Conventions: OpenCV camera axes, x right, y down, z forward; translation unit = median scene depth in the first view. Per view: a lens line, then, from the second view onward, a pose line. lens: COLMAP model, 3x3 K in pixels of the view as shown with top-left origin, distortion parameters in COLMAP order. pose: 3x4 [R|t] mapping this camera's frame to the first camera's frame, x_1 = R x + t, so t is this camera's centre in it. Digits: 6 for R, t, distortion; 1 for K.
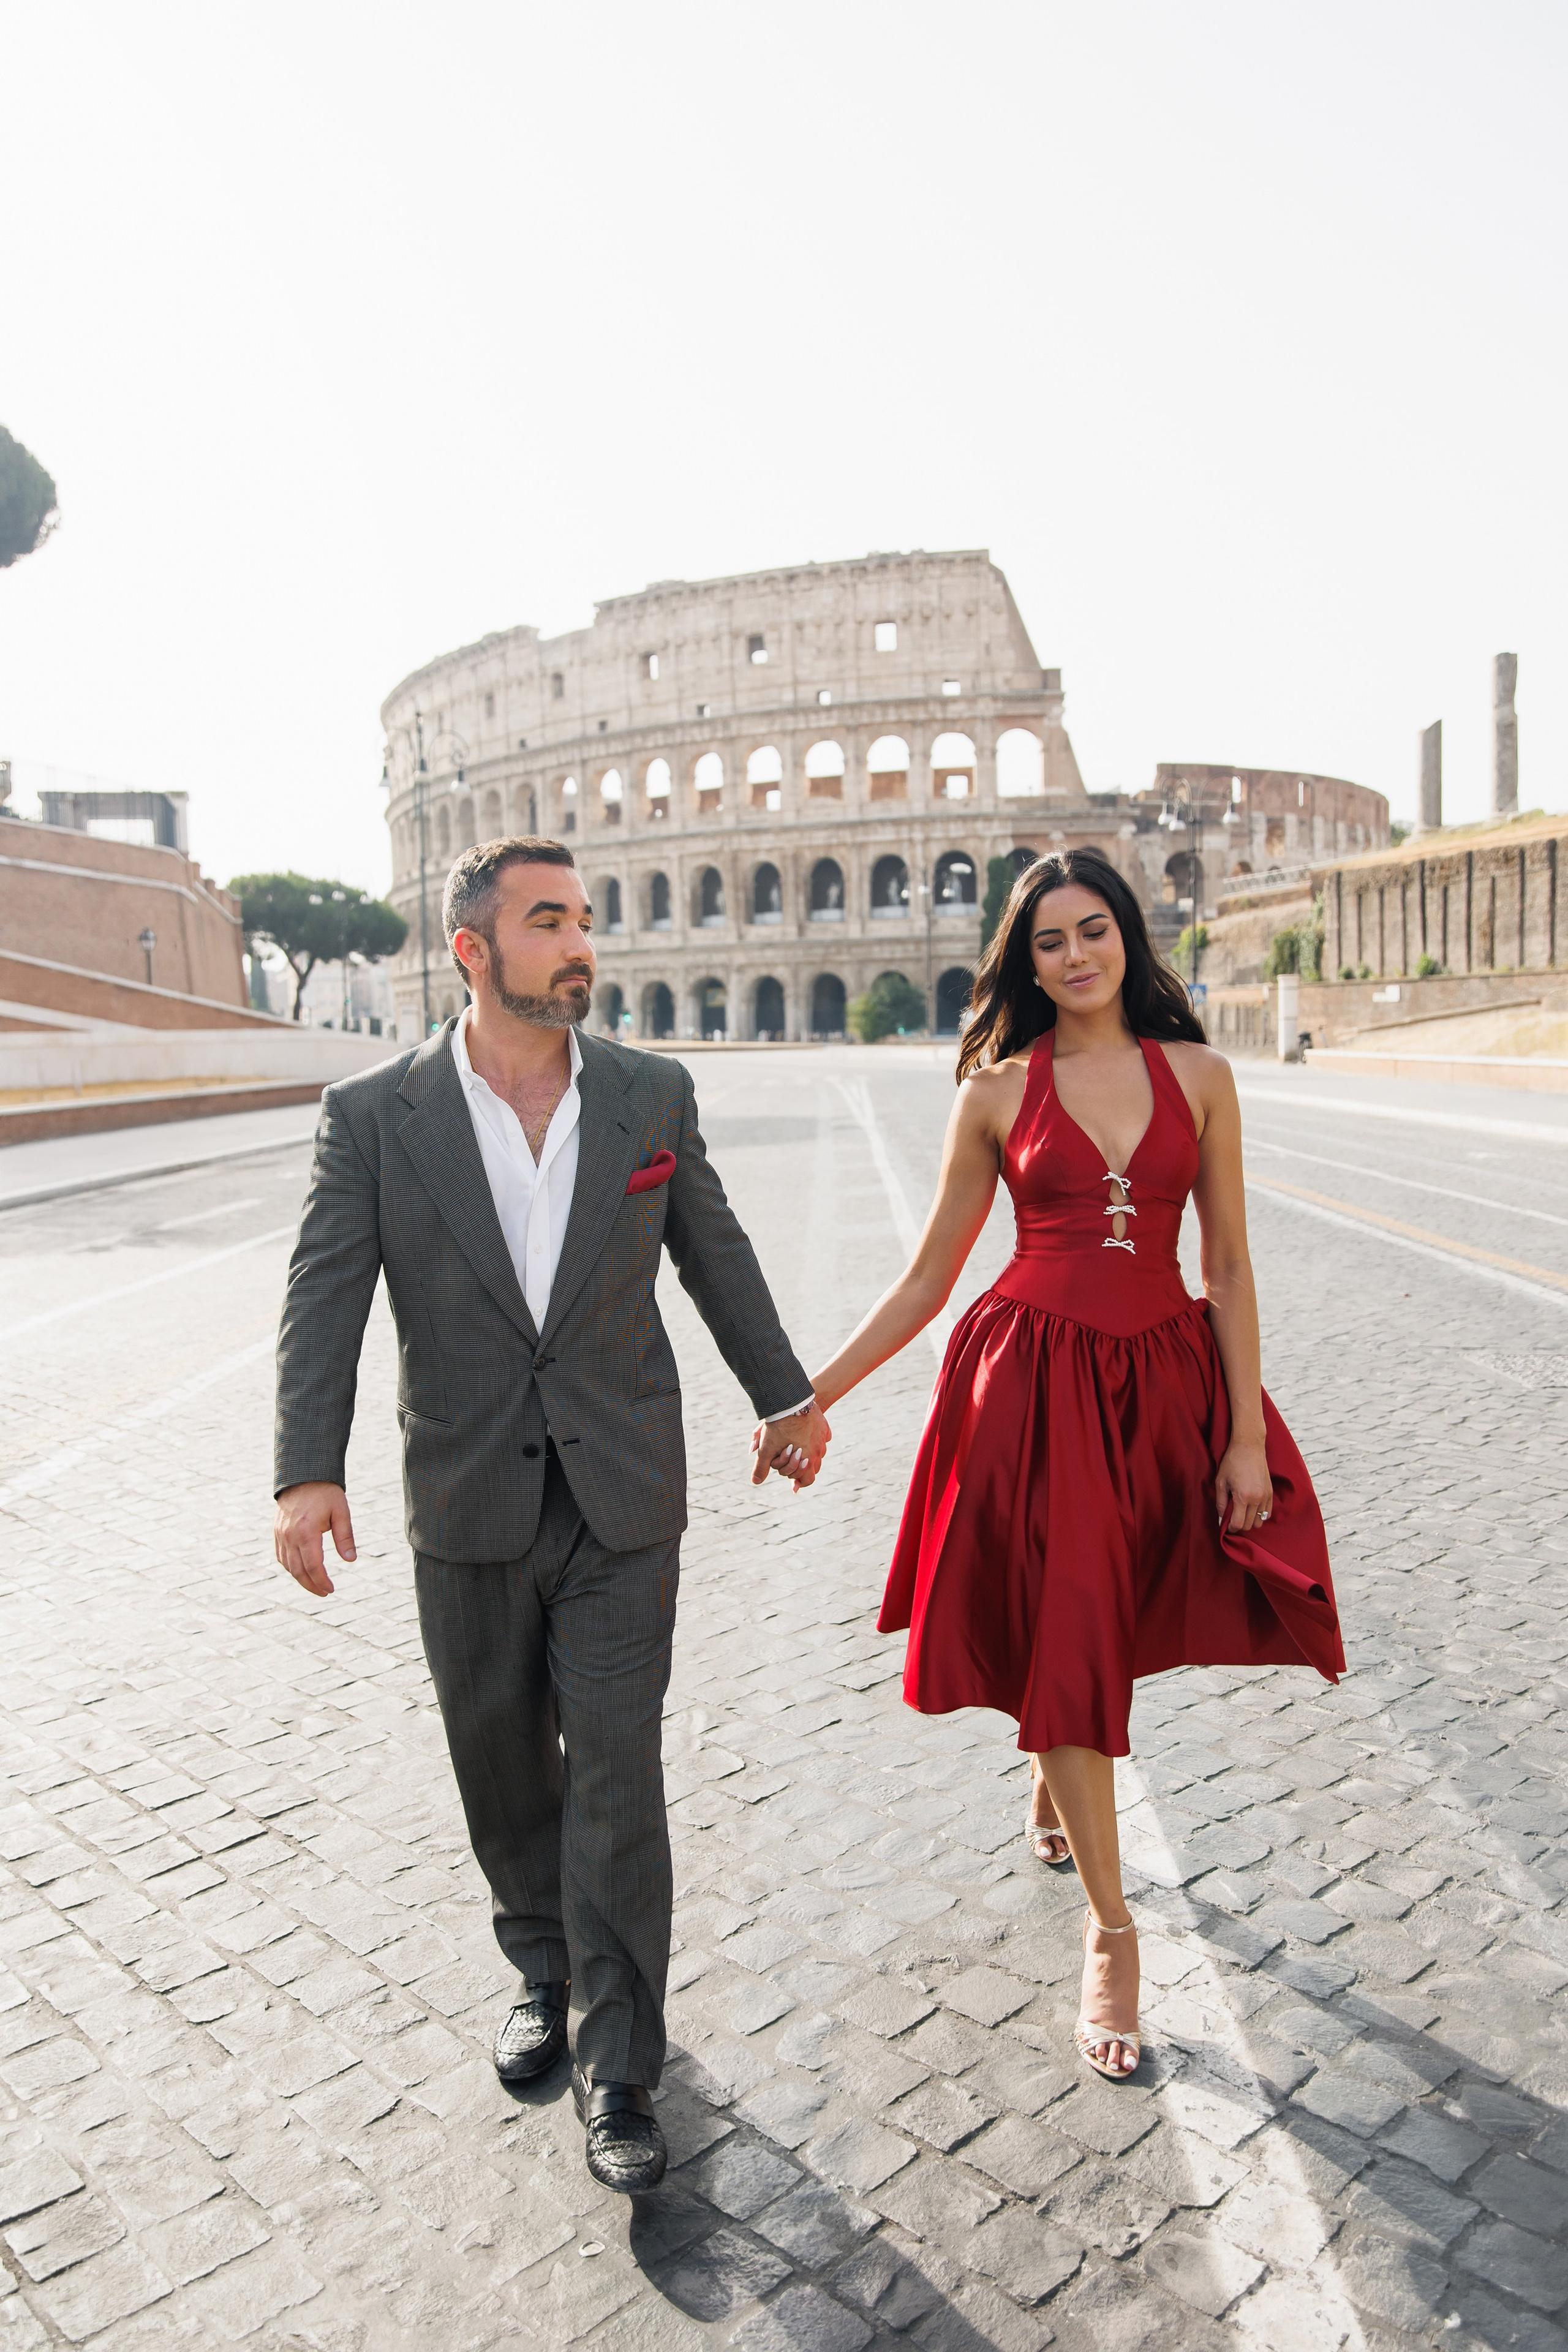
lens RADIAL K [[1690.6, 0, 784.7], [0, 1690.6, 1177.3], [0, 0, 1]] dist [-0.046471, 0.007549]
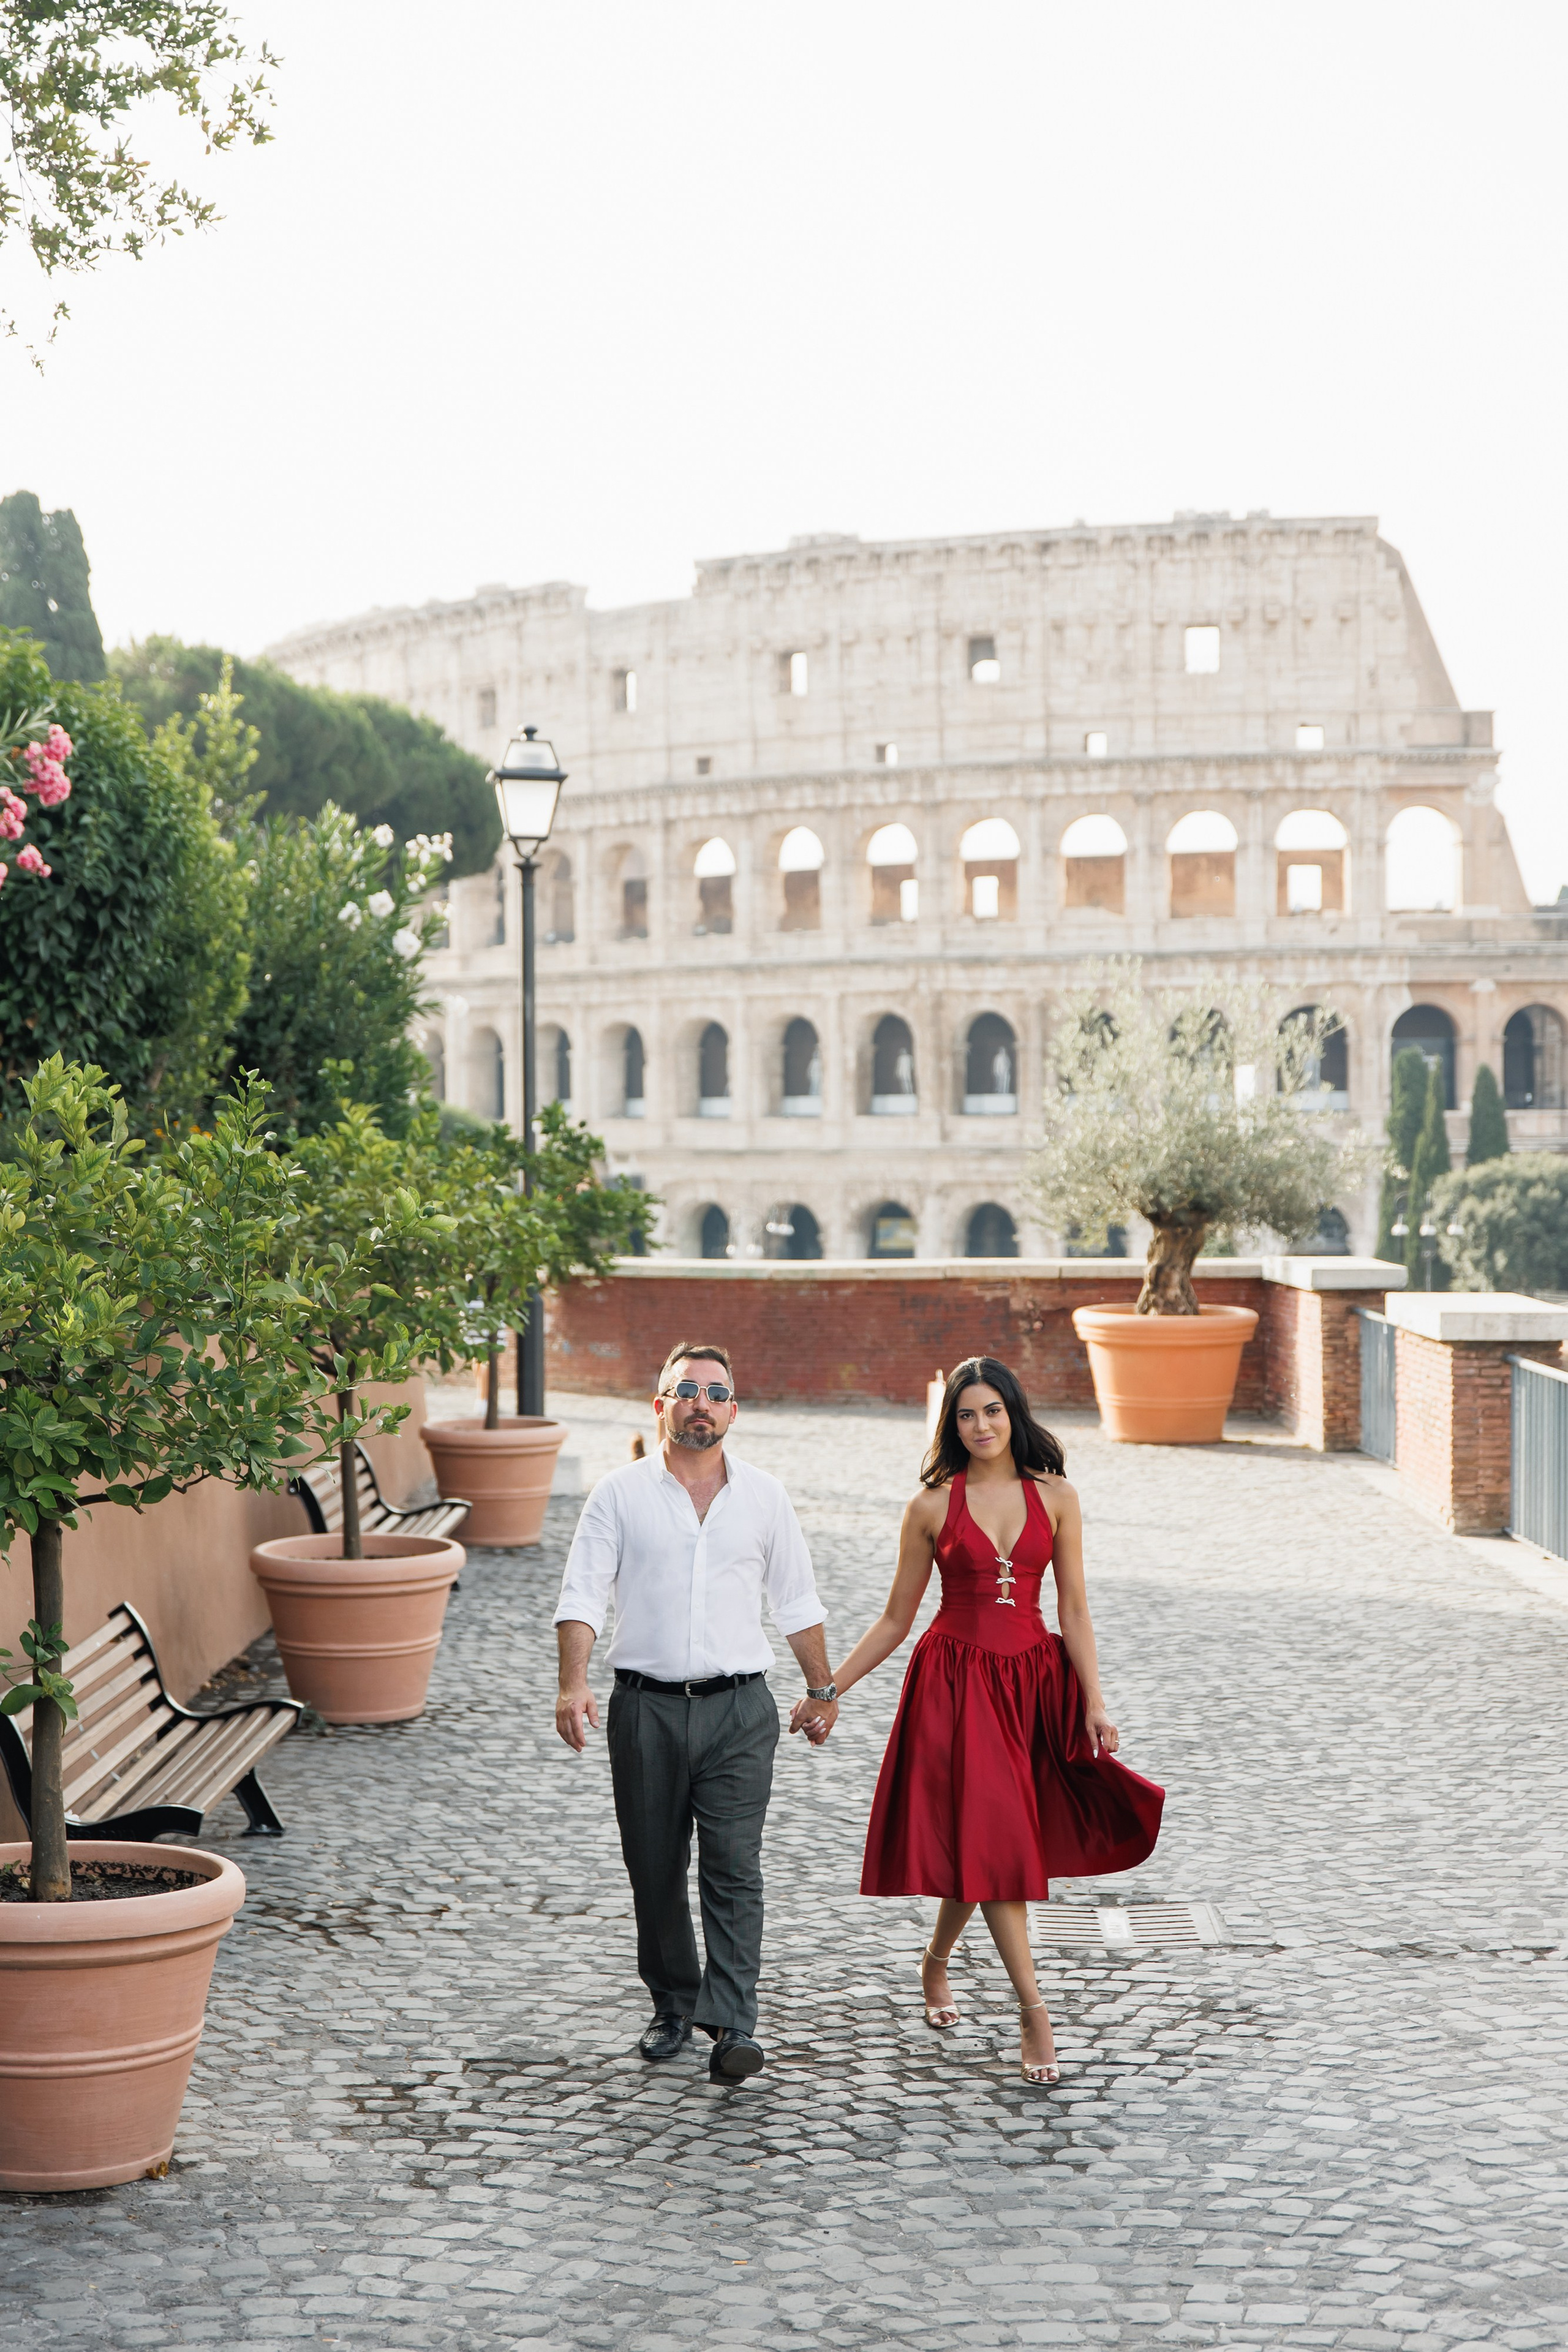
lens RADIAL K [[3800.6, 0, 785.3], [0, 3800.6, 1190.5], [0, 0, 1]] dist [-0.024997, 0.000000]
pose [[0.999532, 0.018894, 0.024063, -0.115225], [-0.017094, 0.997192, -0.072904, -0.025489], [-0.025373, 0.072459, 0.997049, -0.329864]]
